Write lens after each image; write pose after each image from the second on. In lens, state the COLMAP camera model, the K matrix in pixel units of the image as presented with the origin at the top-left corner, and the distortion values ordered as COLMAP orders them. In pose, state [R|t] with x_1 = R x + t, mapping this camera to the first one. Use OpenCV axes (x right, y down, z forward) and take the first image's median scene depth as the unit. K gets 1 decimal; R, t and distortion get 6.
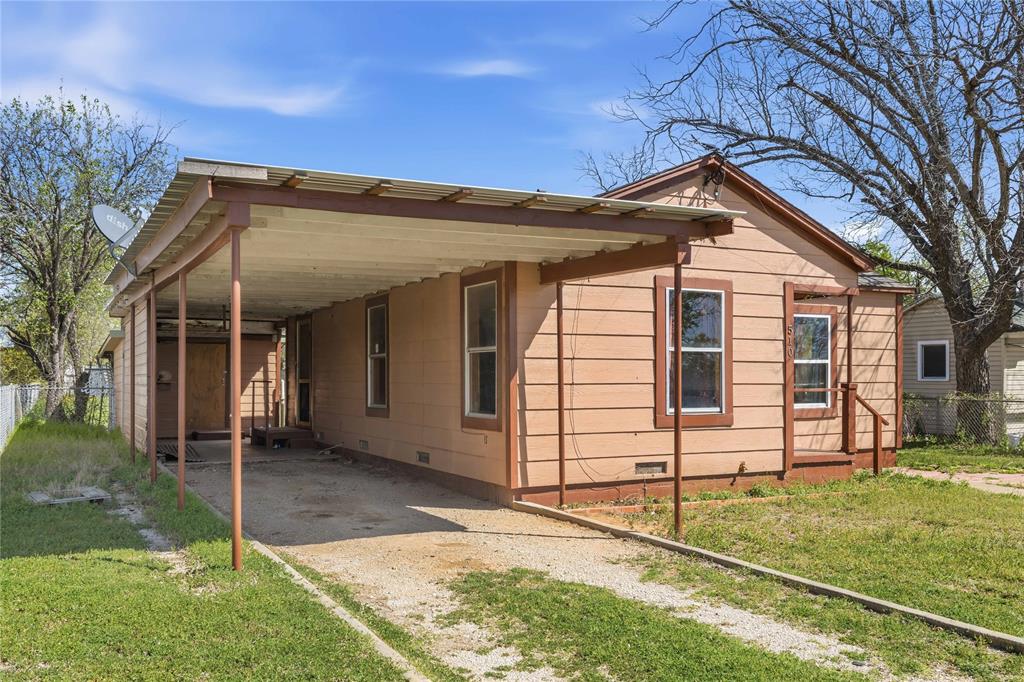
lens RADIAL K [[895.6, 0, 475.7], [0, 895.6, 362.2], [0, 0, 1]] dist [-0.003958, 0.002578]
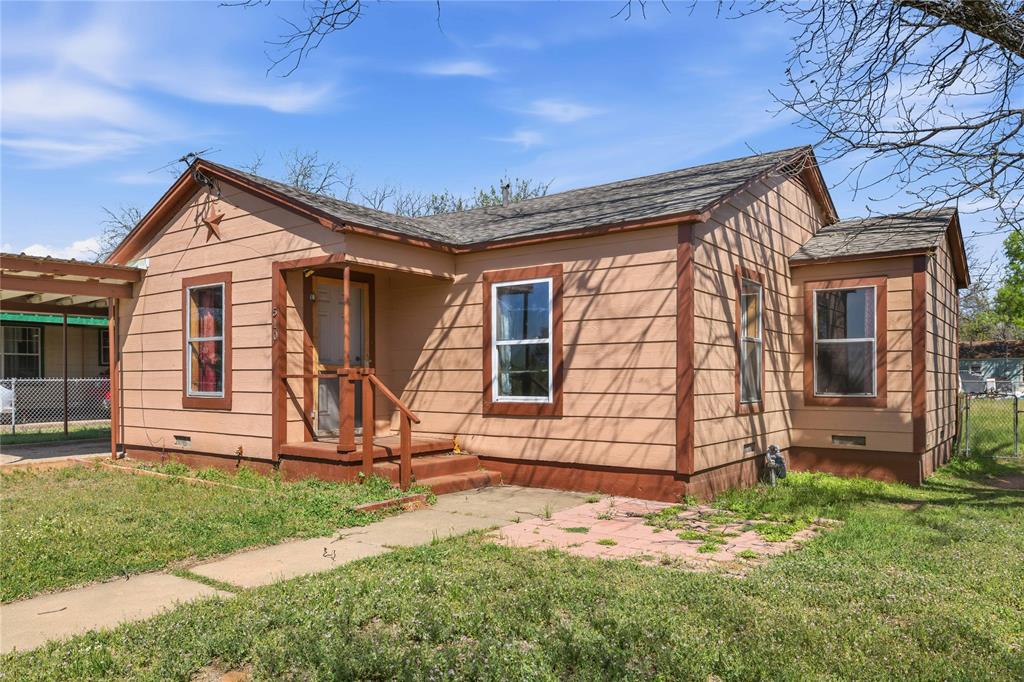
lens RADIAL K [[716.6, 0, 475.3], [0, 716.6, 378.4], [0, 0, 1]] dist [-0.005364, 0.000299]
pose [[0.439831, 0.002691, -0.898076, 1.163765], [0.017464, 0.999781, 0.011549, 0.029486], [0.897911, -0.020763, 0.439688, 0.885756]]
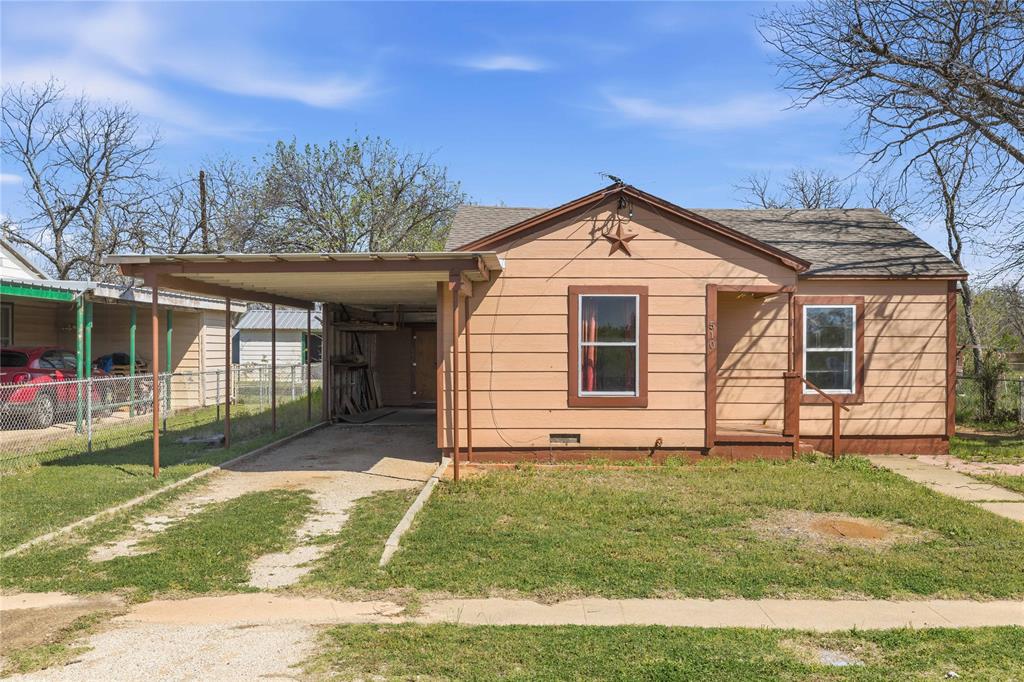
lens RADIAL K [[933.6, 0, 519.5], [0, 933.6, 346.1], [0, 0, 1]] dist [0.003220, 0.000000]
pose [[0.894919, -0.001872, -0.446224, 0.689544], [0.007339, 0.999918, 0.010524, -0.024936], [0.446168, -0.012693, 0.894859, -0.194314]]
